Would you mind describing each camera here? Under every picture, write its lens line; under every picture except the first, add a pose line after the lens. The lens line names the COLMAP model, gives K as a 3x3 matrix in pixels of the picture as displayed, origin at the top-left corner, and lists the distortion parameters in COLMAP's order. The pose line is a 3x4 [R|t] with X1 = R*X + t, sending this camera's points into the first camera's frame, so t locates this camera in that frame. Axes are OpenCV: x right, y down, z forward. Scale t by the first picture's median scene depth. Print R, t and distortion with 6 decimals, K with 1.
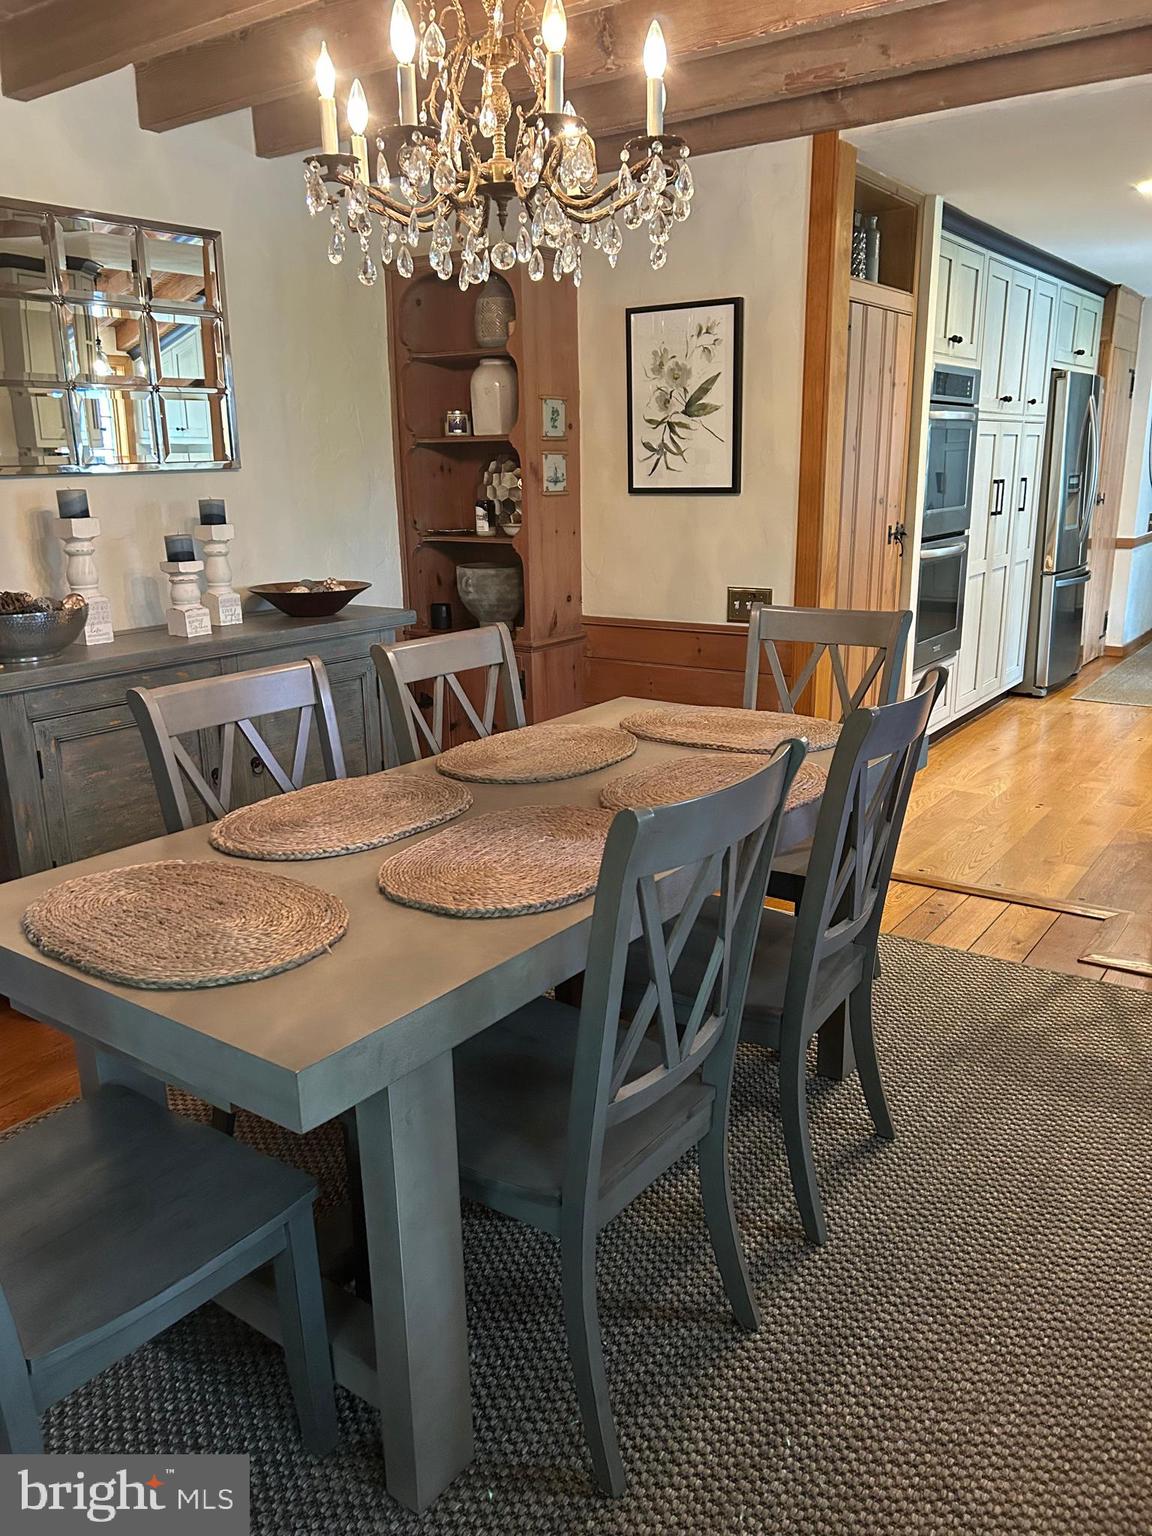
lens RADIAL K [[1156.5, 0, 576.4], [0, 1156.5, 769.7], [0, 0, 1]] dist [0.012802, -0.031349]
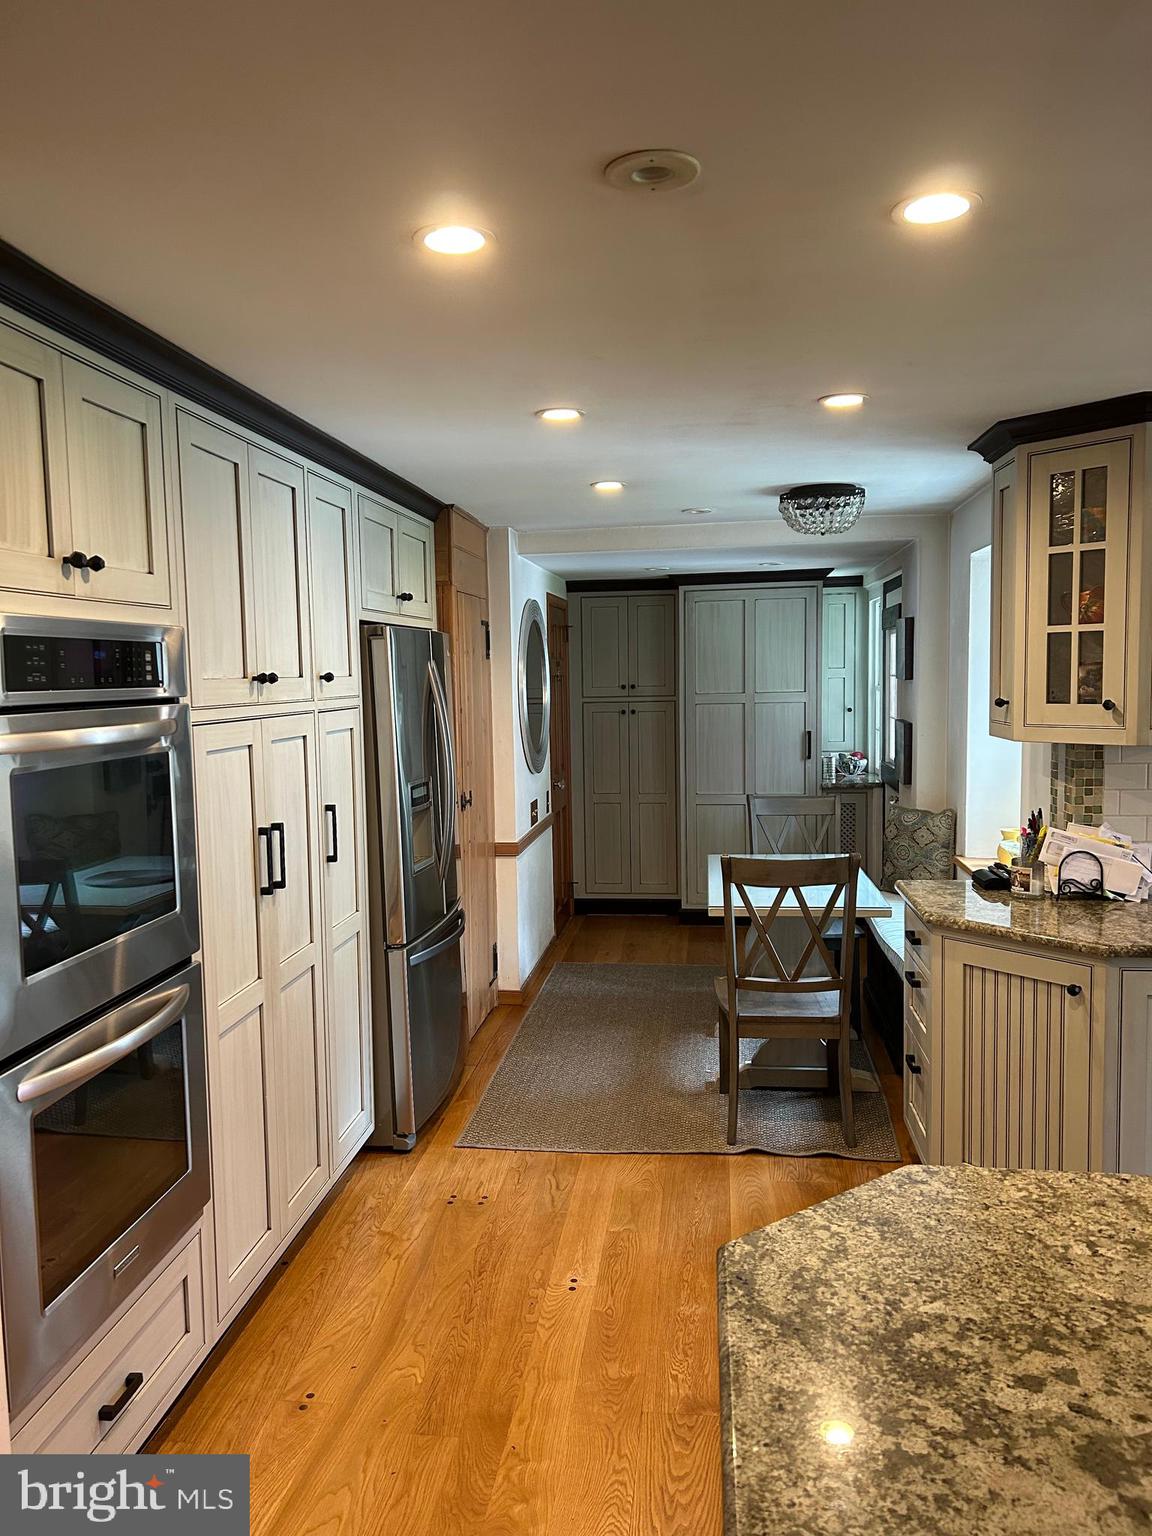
lens RADIAL K [[1156.5, 0, 576.7], [0, 1156.5, 769.2], [0, 0, 1]] dist [0.012802, -0.031349]
pose [[0.878670, -0.044284, 0.475371, 0.207613], [0.135693, 0.977791, -0.159727, -0.150186], [-0.457740, 0.204852, 0.865165, 0.416300]]
